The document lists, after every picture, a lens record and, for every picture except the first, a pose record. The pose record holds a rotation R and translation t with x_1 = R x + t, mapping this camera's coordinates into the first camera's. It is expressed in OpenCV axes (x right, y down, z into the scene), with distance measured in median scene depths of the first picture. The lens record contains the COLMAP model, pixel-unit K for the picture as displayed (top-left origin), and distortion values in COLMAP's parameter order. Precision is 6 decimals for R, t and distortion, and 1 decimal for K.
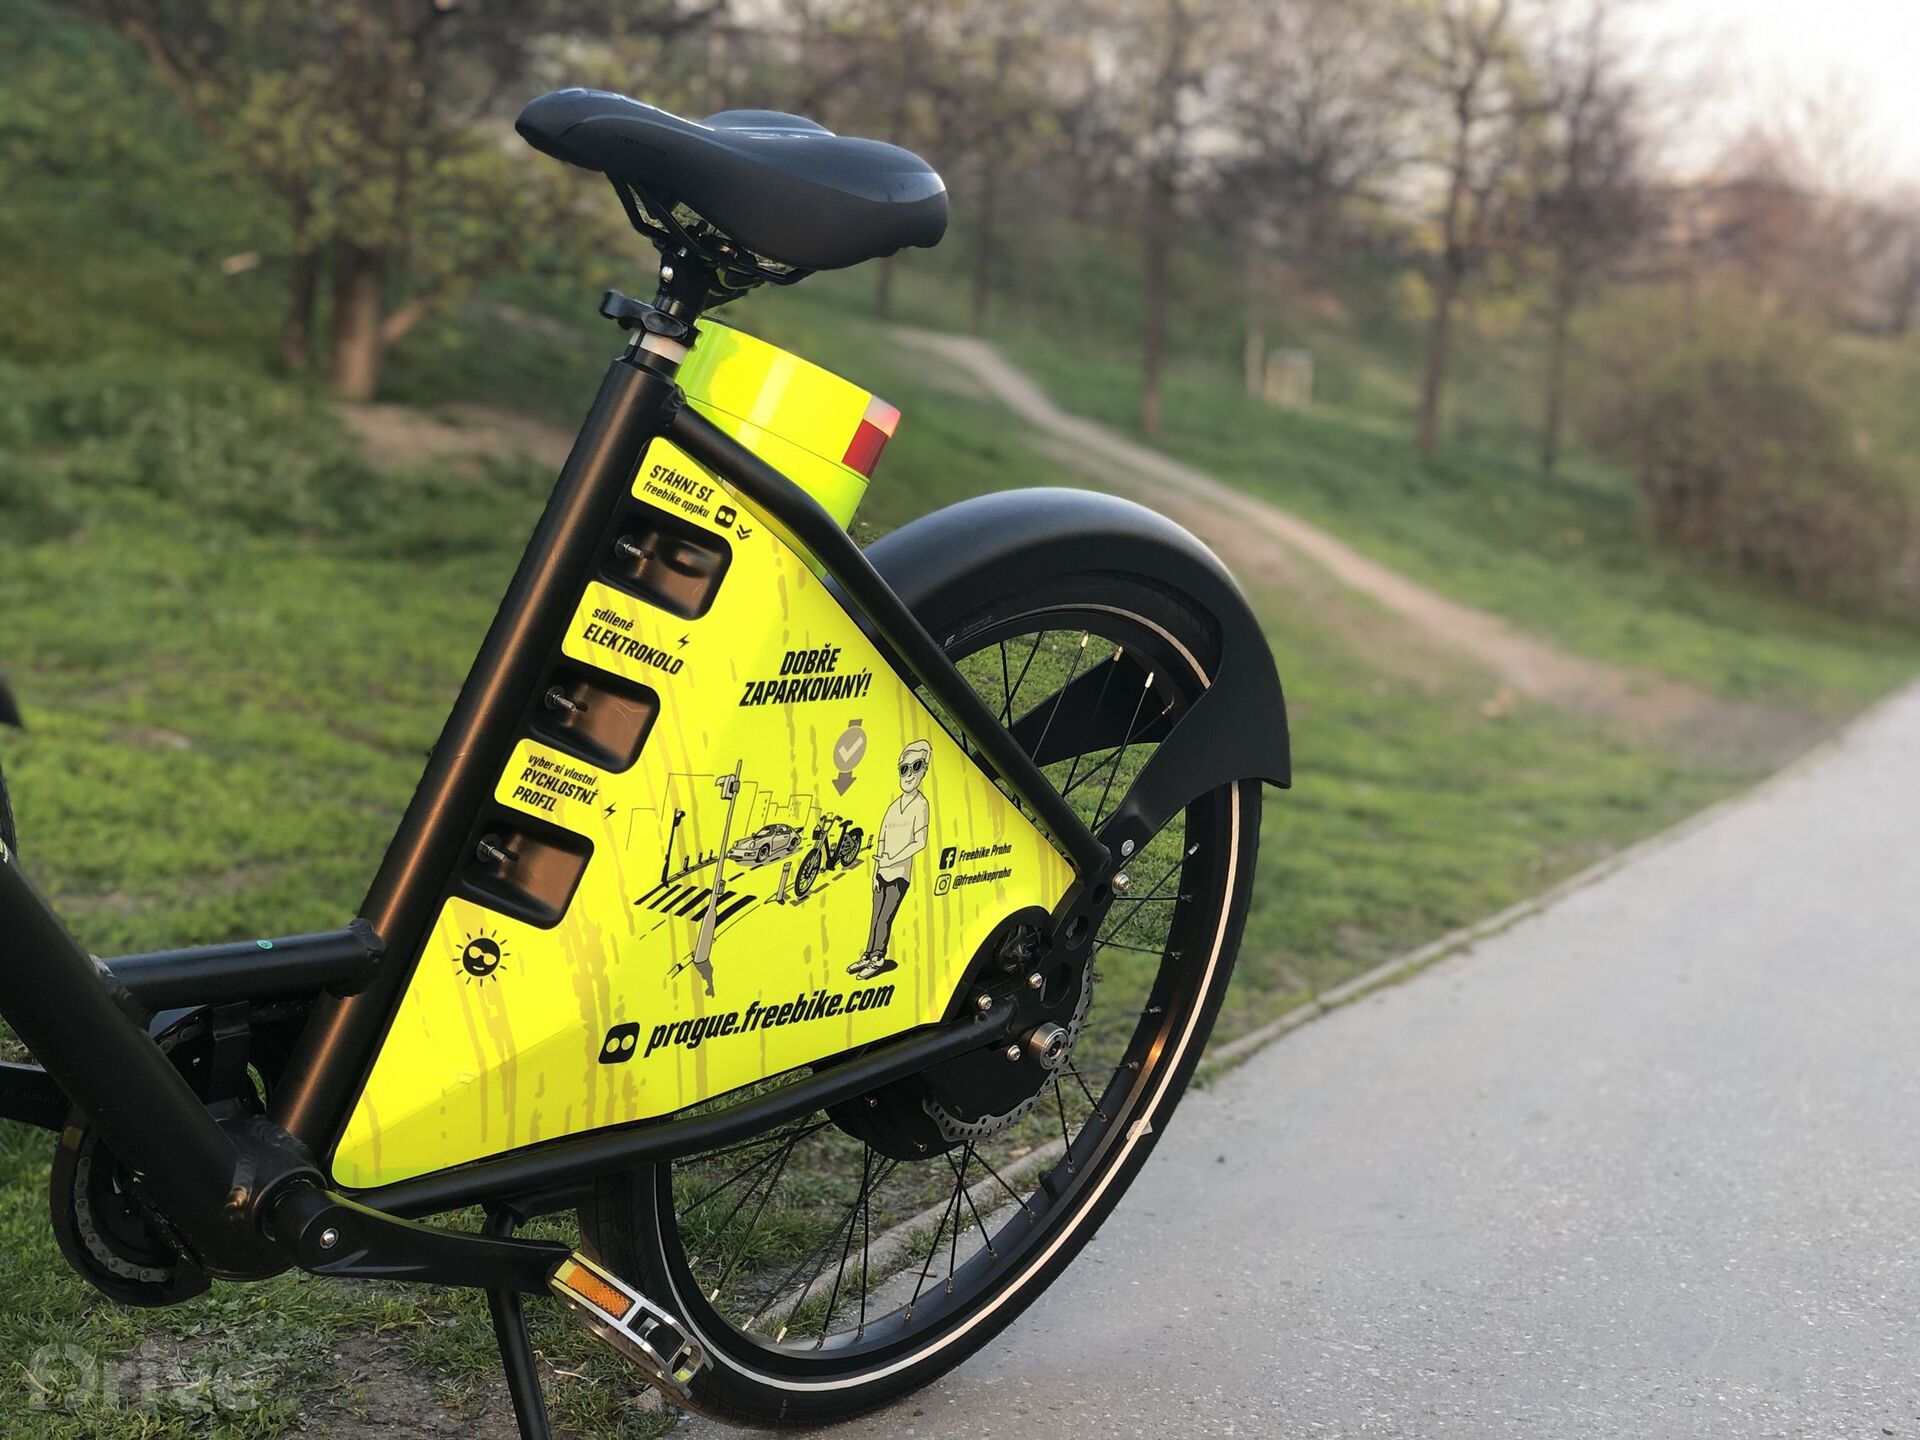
lens RADIAL K [[2695.2, 0, 960.0], [0, 2695.2, 720.0], [0, 0, 1]] dist [0.153463, -0.635970]
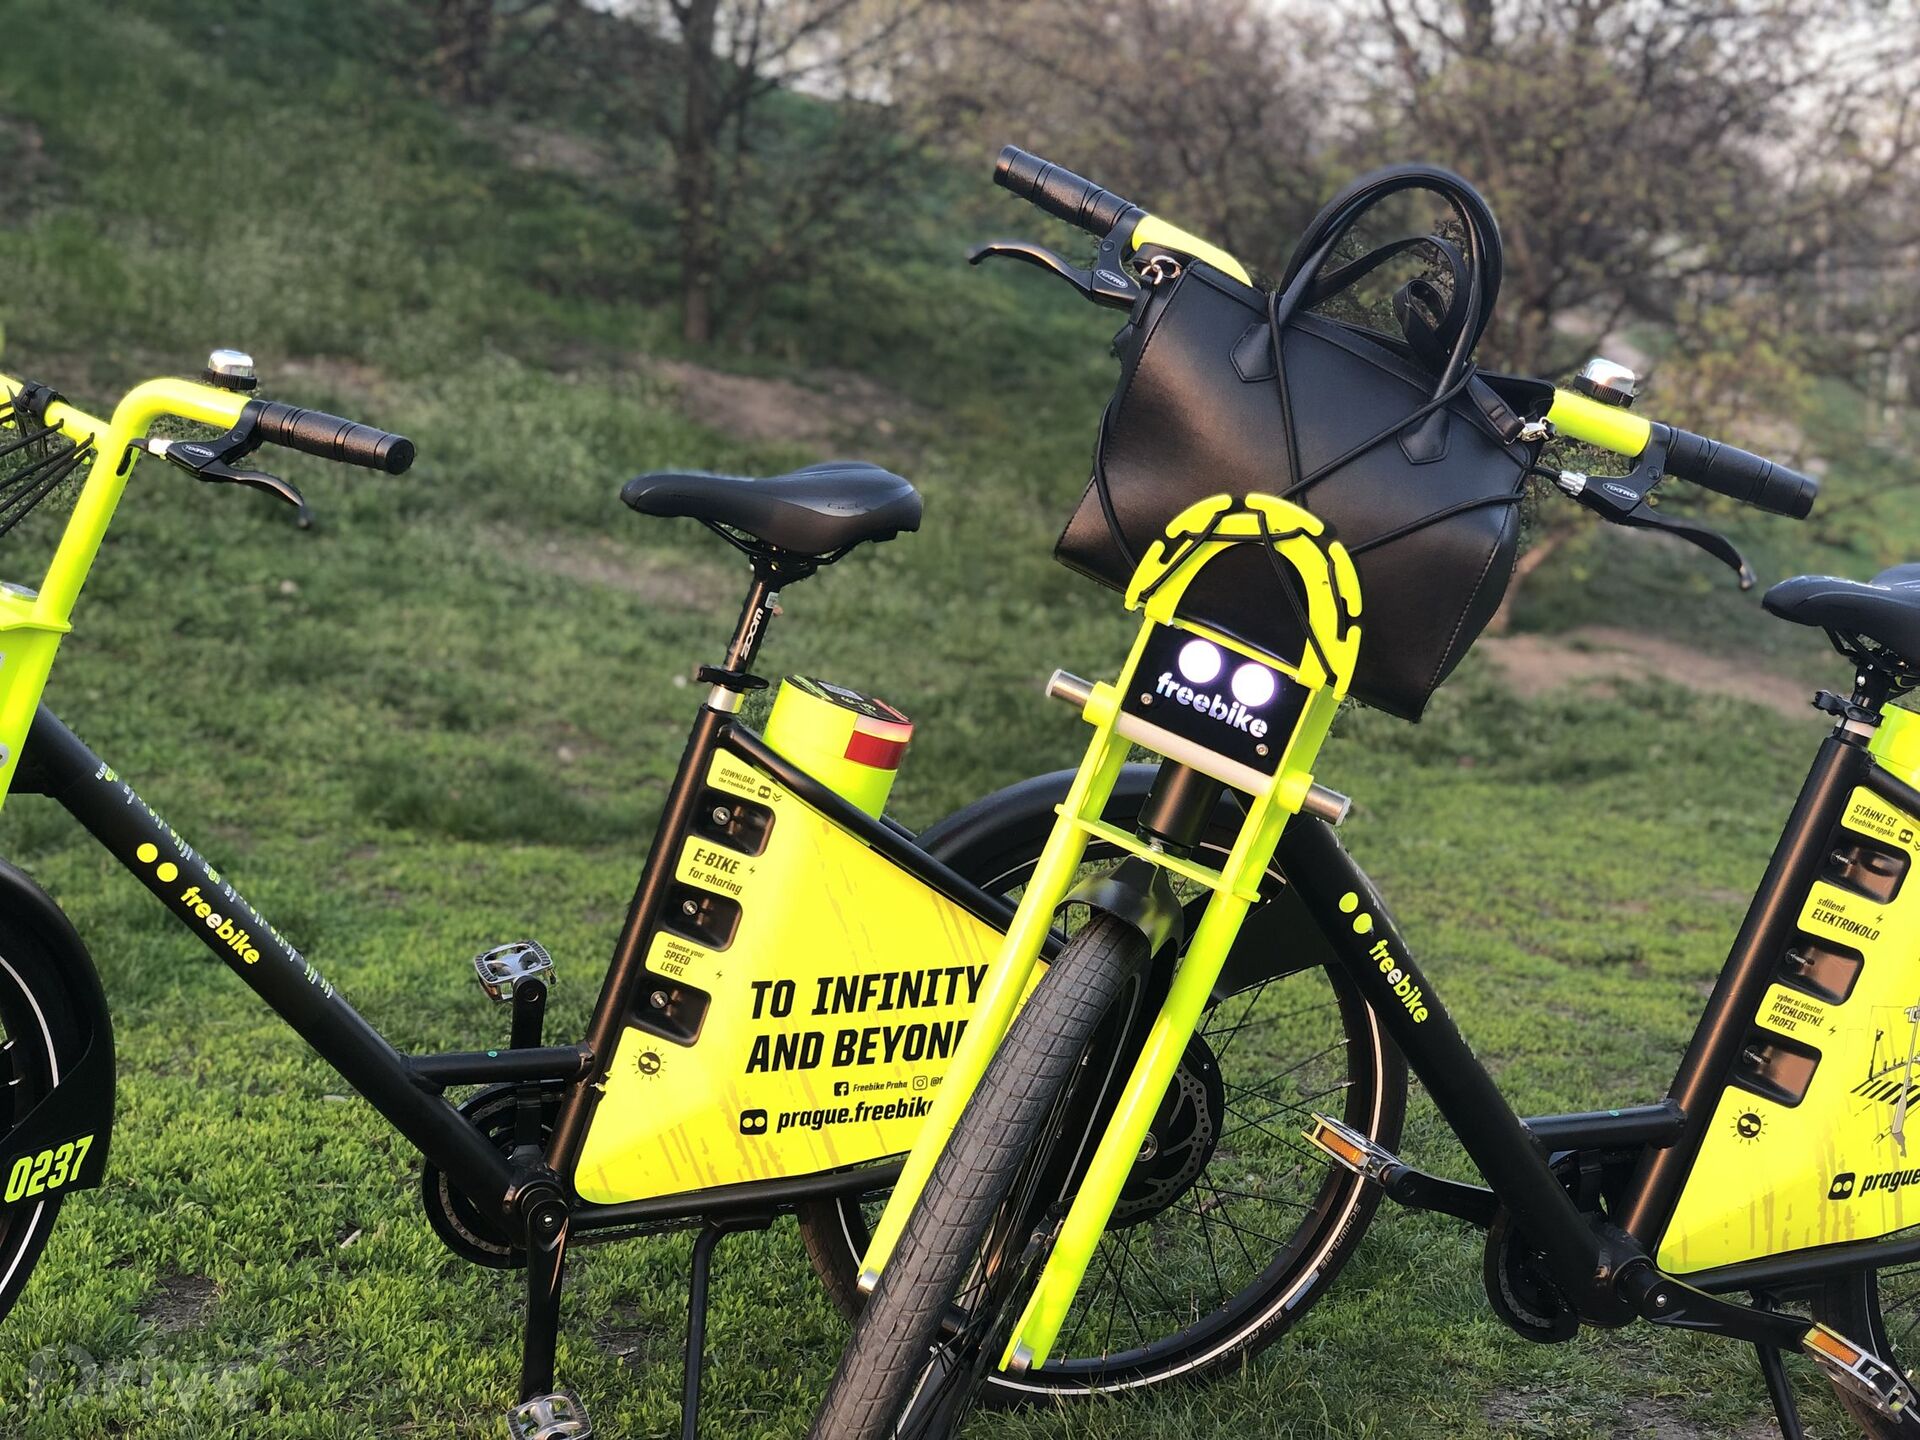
lens RADIAL K [[2695.2, 0, 960.0], [0, 2695.2, 720.0], [0, 0, 1]] dist [0.153463, -0.635970]
pose [[0.920316, -0.039096, -0.389218, 0.021169], [0.011391, 0.997250, -0.073236, -0.033997], [0.391010, 0.062966, 0.918230, -0.605585]]
